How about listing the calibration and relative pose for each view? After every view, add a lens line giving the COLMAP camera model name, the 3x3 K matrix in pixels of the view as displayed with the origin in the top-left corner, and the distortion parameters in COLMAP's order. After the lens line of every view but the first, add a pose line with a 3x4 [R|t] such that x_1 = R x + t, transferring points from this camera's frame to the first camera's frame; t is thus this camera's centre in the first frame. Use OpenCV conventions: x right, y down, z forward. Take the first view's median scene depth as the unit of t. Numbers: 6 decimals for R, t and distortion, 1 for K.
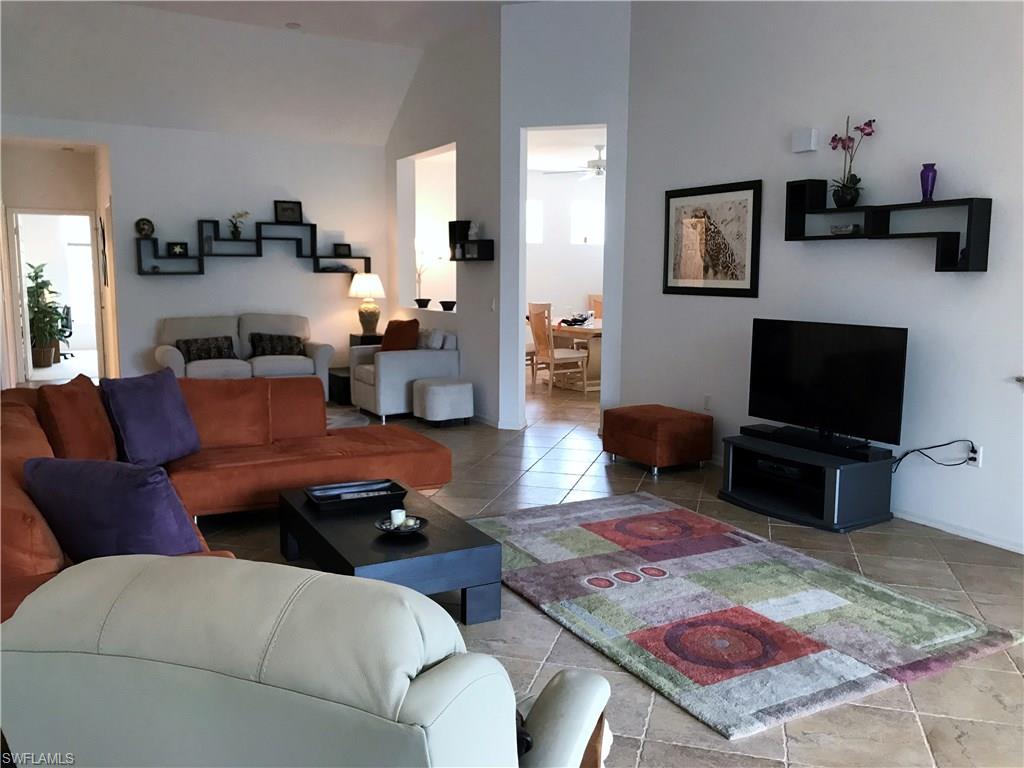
lens RADIAL K [[837.9, 0, 513.5], [0, 837.9, 387.4], [0, 0, 1]] dist [0.012239, -0.015024]
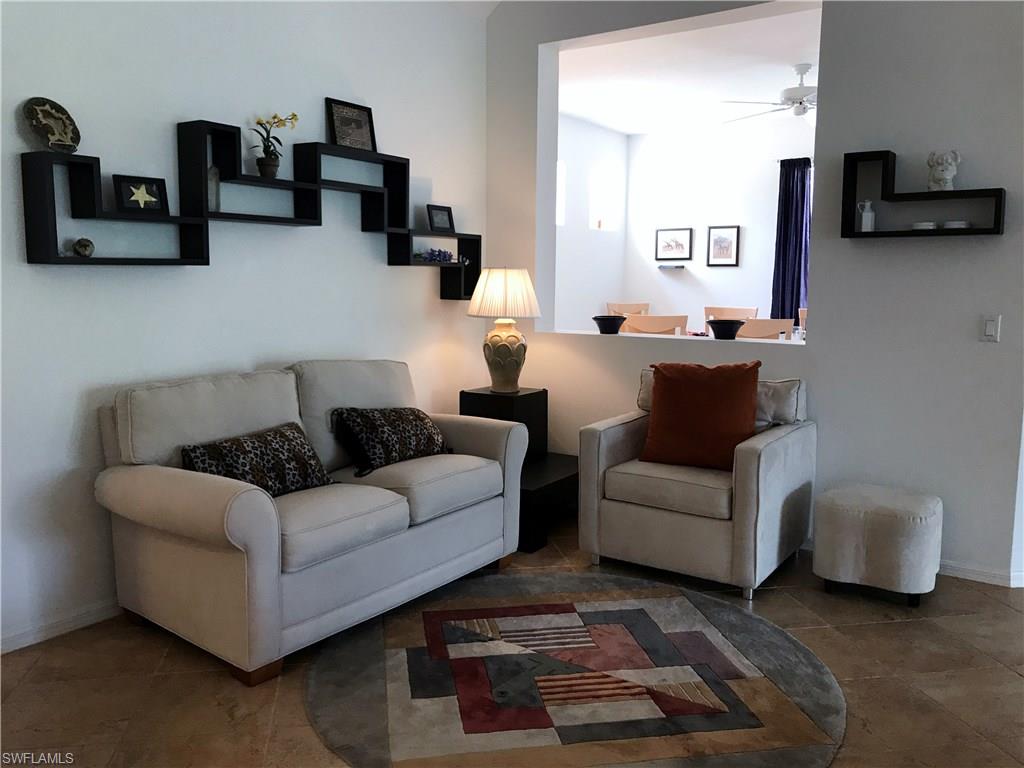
lens RADIAL K [[837.9, 0, 512.2], [0, 837.9, 378.4], [0, 0, 1]] dist [0.012239, -0.015024]
pose [[0.893388, -0.051912, 0.446276, -0.418510], [0.058791, 0.998269, -0.001571, -0.074428], [-0.445422, 0.027641, 0.894894, 0.597890]]
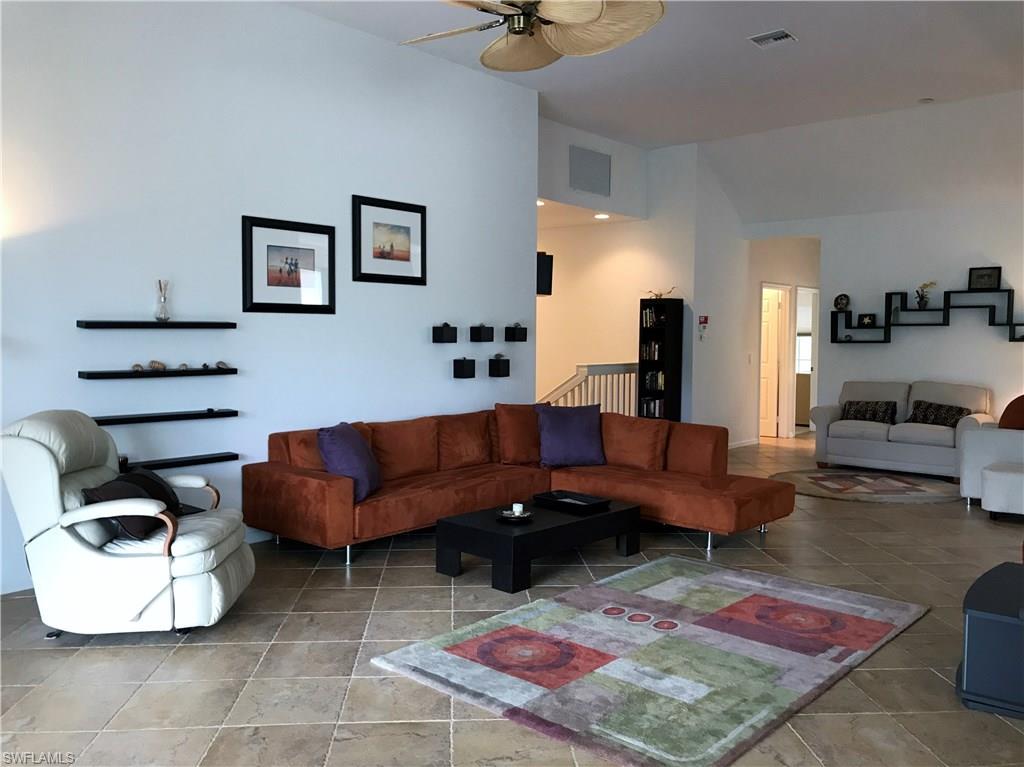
lens RADIAL K [[837.9, 0, 513.3], [0, 837.9, 382.6], [0, 0, 1]] dist [0.012239, -0.015024]
pose [[0.341971, 0.048394, -0.938464, 0.476090], [-0.132094, 0.991233, 0.002981, -0.024749], [0.930380, 0.122946, 0.345365, 0.193797]]
